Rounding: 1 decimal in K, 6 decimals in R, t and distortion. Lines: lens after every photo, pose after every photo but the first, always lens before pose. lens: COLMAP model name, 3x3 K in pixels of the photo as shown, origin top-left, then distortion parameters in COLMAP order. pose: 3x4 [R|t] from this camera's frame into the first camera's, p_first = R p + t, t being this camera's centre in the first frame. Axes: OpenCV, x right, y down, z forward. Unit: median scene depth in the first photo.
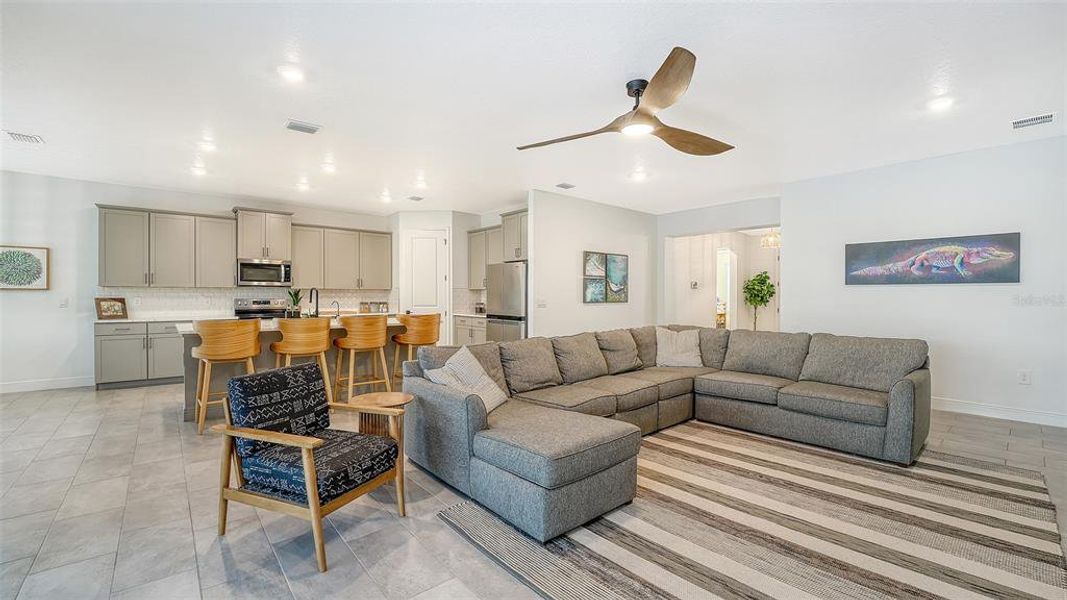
lens RADIAL K [[435.7, 0, 527.1], [0, 435.7, 300.2], [0, 0, 1]] dist [-0.016430, -0.000405]
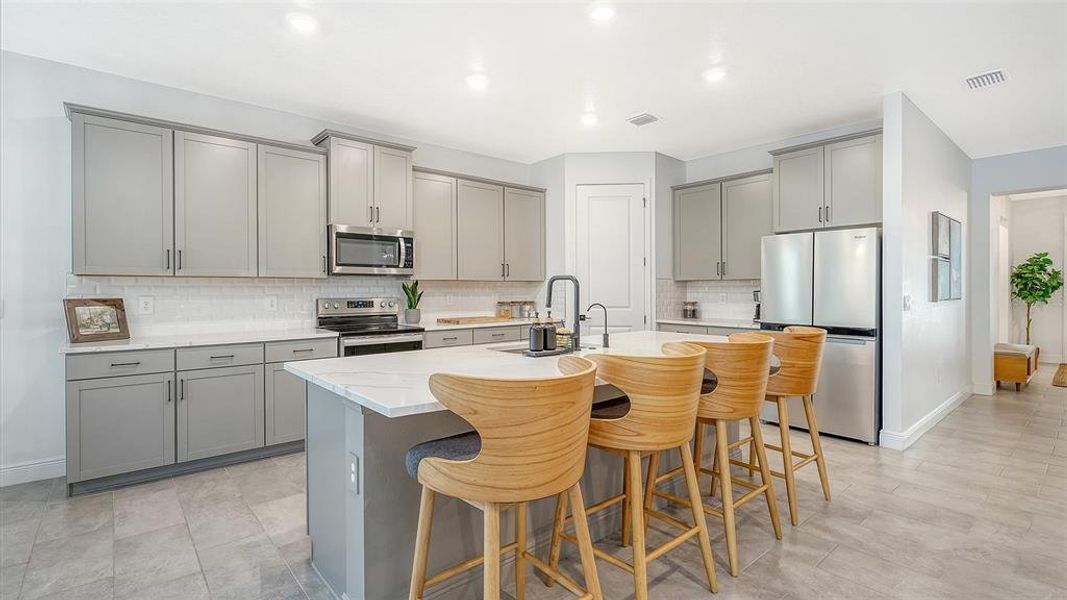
lens RADIAL K [[468.9, 0, 534.2], [0, 468.9, 292.8], [0, 0, 1]] dist [-0.003167, -0.000346]
pose [[0.999984, -0.005171, 0.002301, -0.394360], [0.005179, 0.999981, -0.003411, -0.006439], [-0.002283, 0.003423, 0.999992, 0.387819]]
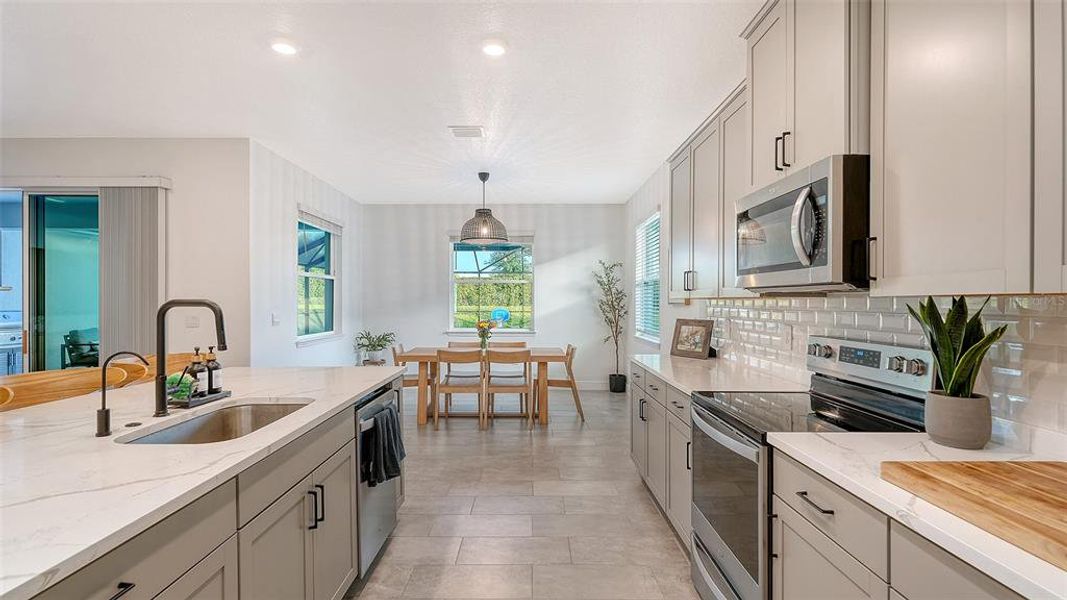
lens RADIAL K [[502.0, 0, 532.2], [0, 502.0, 303.3], [0, 0, 1]] dist [-0.004211, -0.000049]
pose [[-0.645376, -0.003282, -0.763858, -0.287792], [-0.016154, 0.999826, 0.009353, -0.024439], [0.763694, 0.018376, -0.645317, 1.065643]]
